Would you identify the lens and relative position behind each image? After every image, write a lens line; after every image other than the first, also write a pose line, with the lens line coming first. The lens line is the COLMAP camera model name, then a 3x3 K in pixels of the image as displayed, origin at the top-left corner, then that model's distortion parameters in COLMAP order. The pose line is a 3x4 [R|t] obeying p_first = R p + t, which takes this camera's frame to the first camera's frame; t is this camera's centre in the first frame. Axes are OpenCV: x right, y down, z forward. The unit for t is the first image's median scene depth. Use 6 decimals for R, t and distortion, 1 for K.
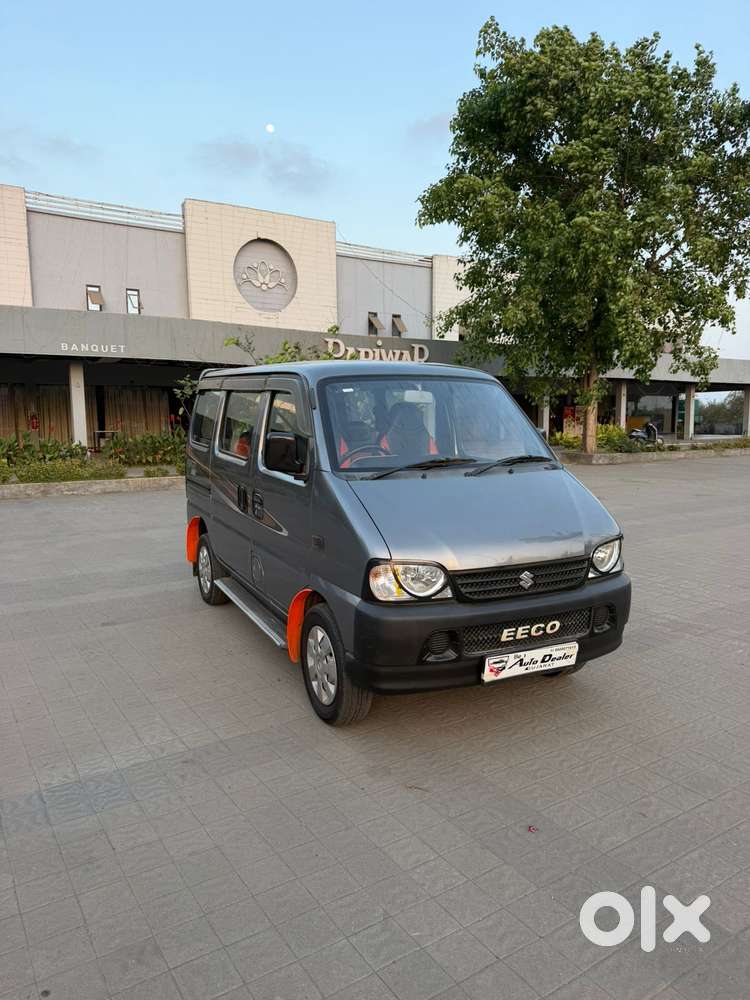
lens RADIAL K [[716.3, 0, 375.0], [0, 716.3, 500.0], [0, 0, 1]] dist [0.064741, -0.104759]
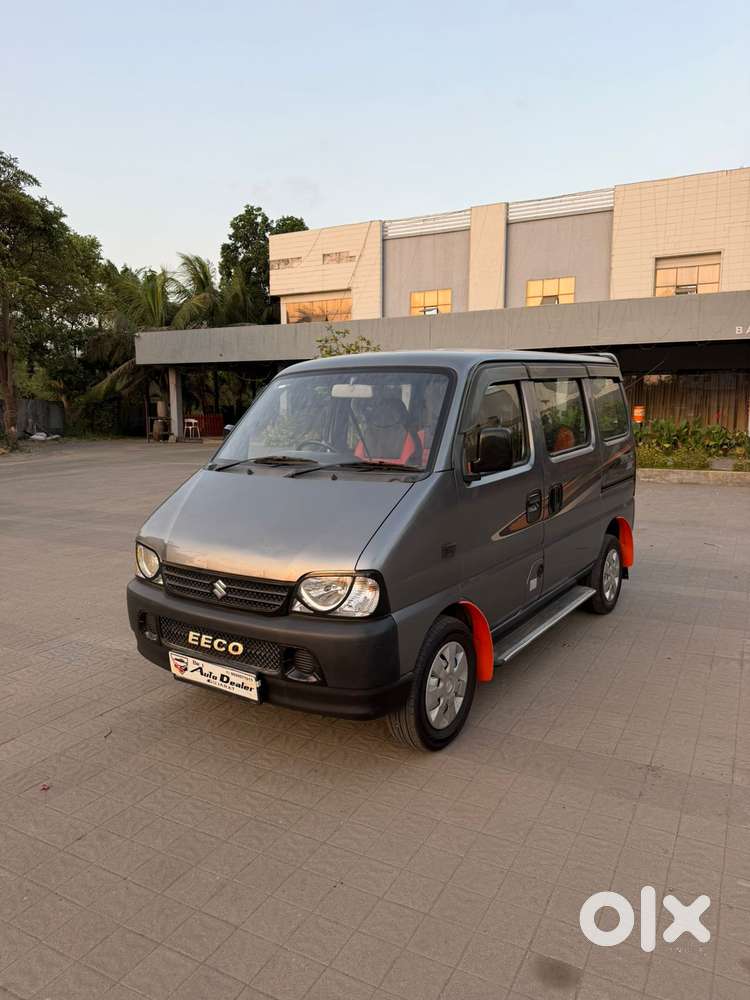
lens RADIAL K [[716.3, 0, 375.0], [0, 716.3, 500.0], [0, 0, 1]] dist [0.064741, -0.104759]
pose [[0.487712, 0.121805, -0.864466, 1.100698], [-0.102972, 0.991333, 0.081586, -0.101230], [0.866911, 0.049225, 0.496027, 0.700746]]
